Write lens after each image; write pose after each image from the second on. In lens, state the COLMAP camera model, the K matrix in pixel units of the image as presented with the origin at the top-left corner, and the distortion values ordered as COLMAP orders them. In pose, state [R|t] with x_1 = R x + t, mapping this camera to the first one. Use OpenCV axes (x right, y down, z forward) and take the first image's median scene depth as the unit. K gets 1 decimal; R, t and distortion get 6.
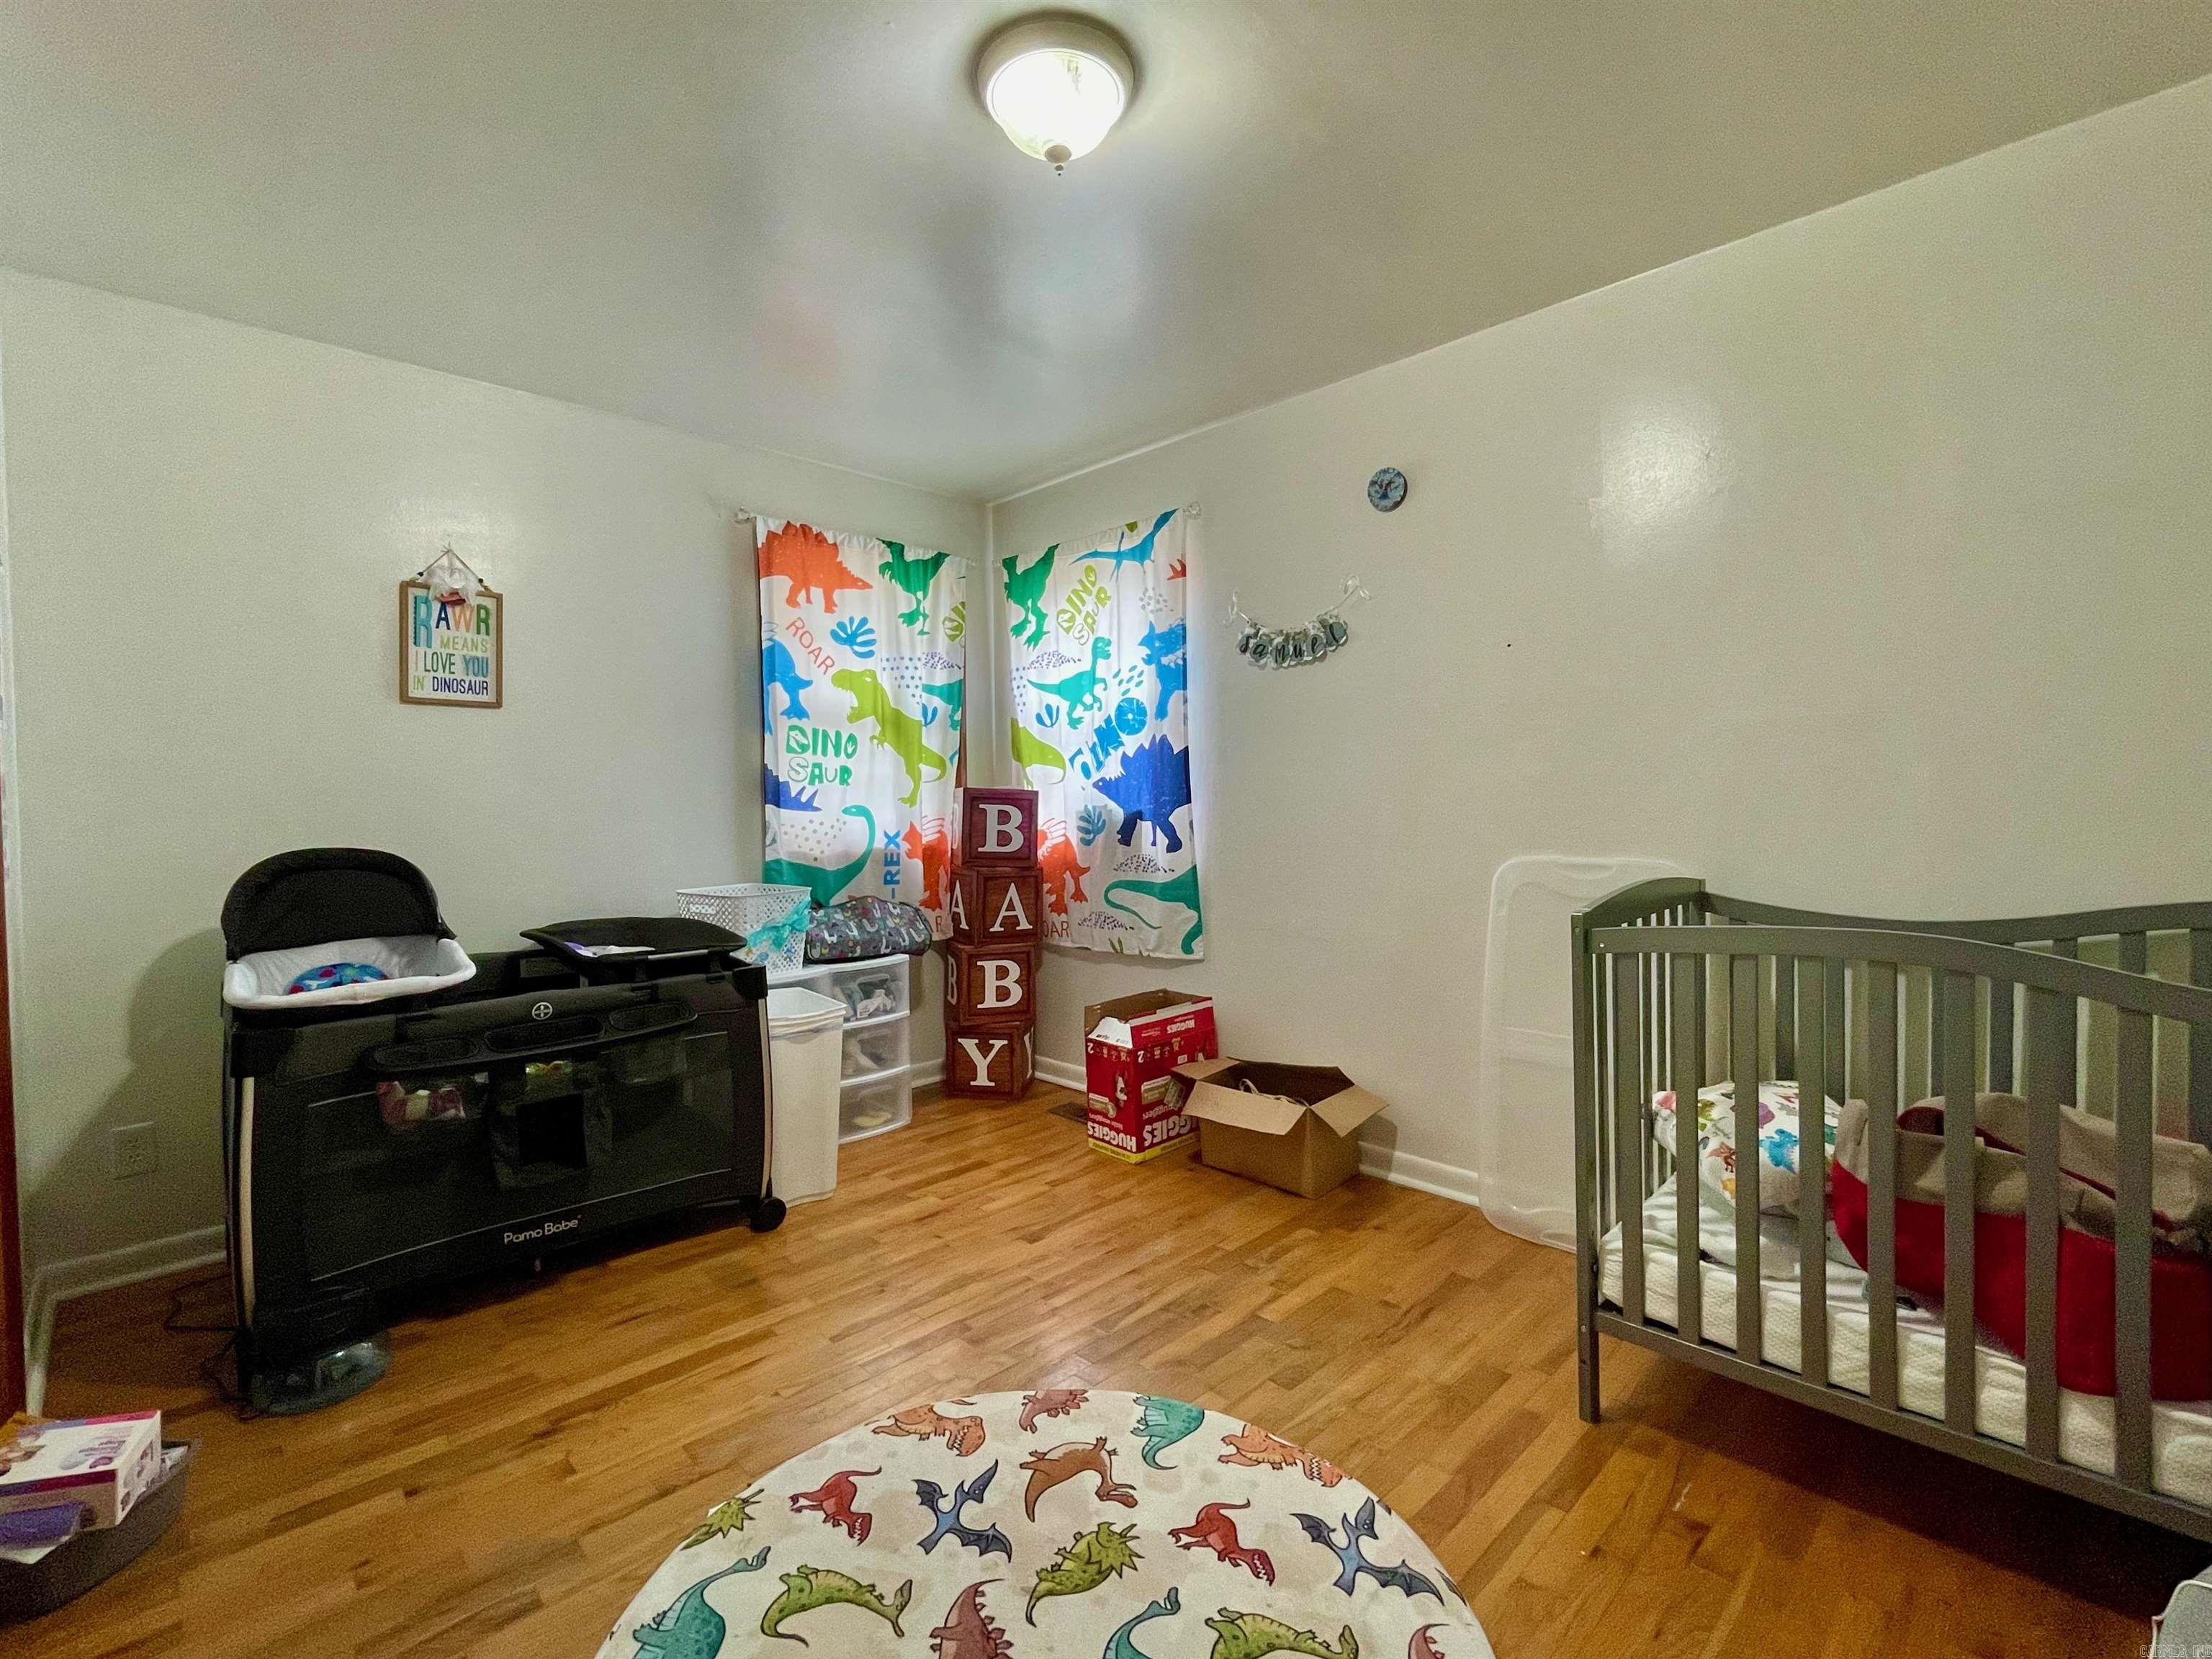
lens RADIAL K [[992.2, 0, 1095.4], [0, 992.2, 823.5], [0, 0, 1]] dist [-0.007734, -0.000703]
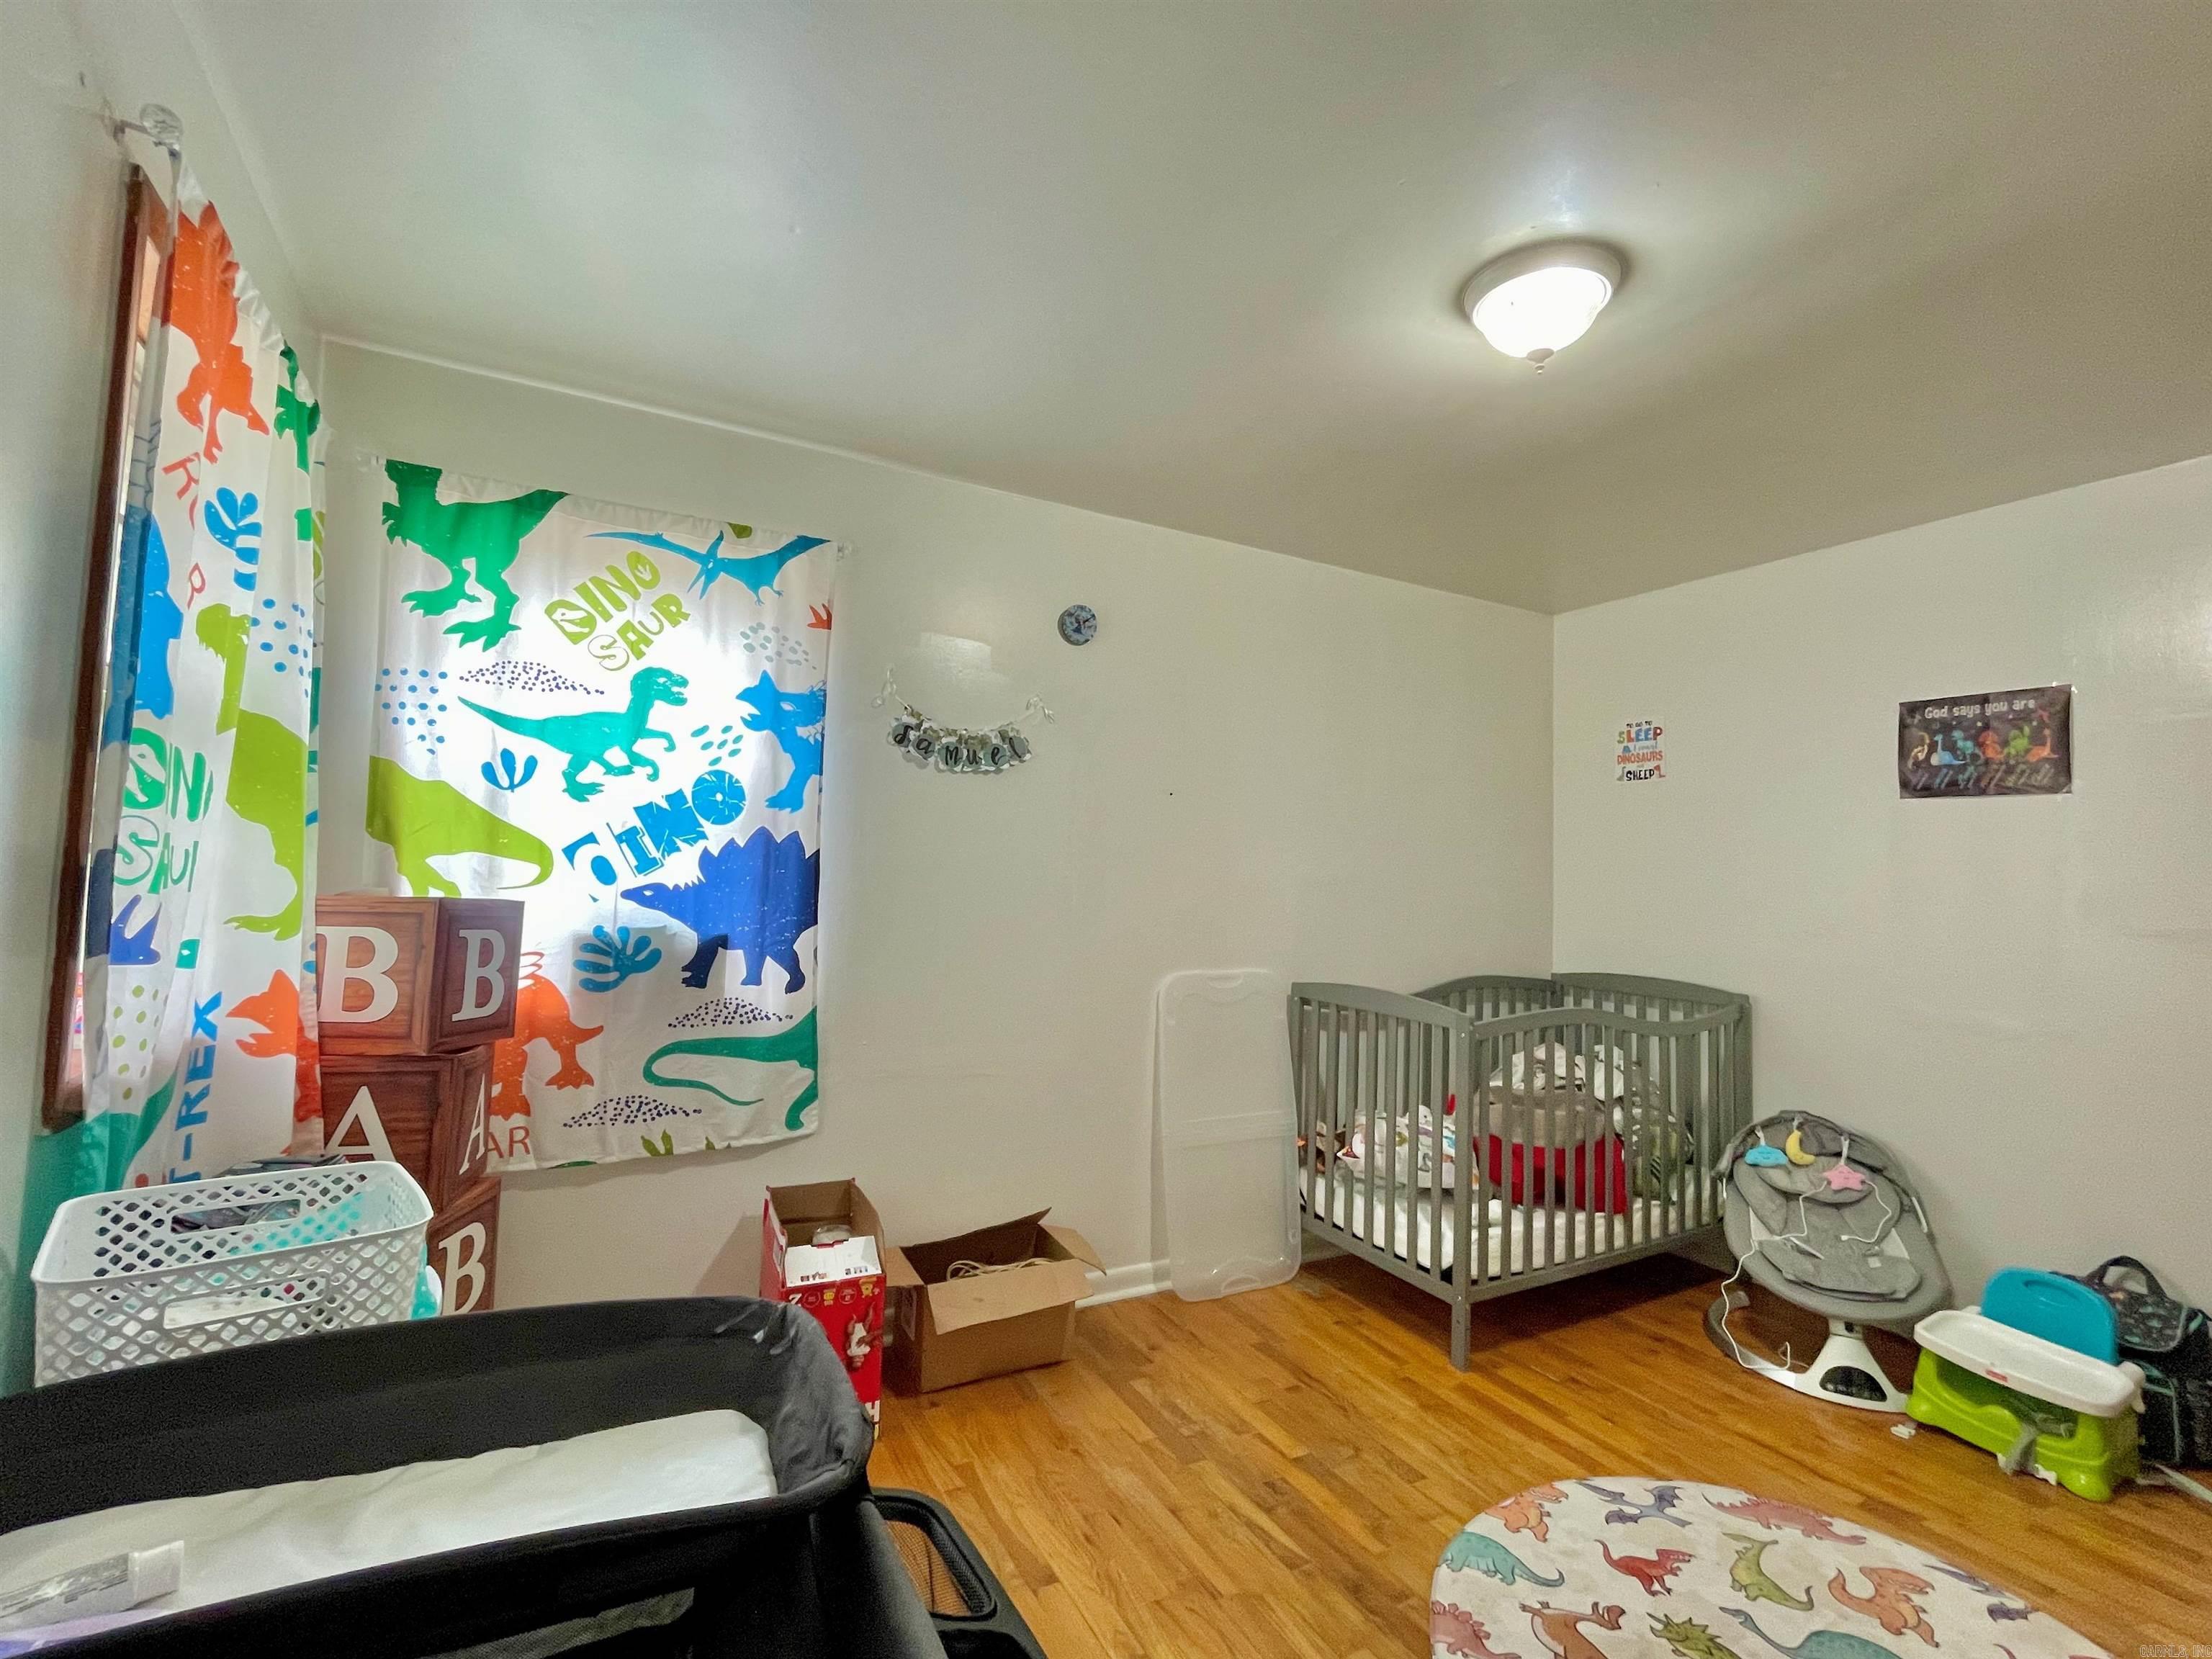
lens RADIAL K [[992.2, 0, 1101.3], [0, 992.2, 824.3], [0, 0, 1]] dist [-0.007734, -0.000703]
pose [[0.270542, 0.074795, 0.959798, -0.552584], [-0.007244, 0.997107, -0.075660, -0.039499], [-0.962681, 0.013516, 0.270301, 0.562719]]
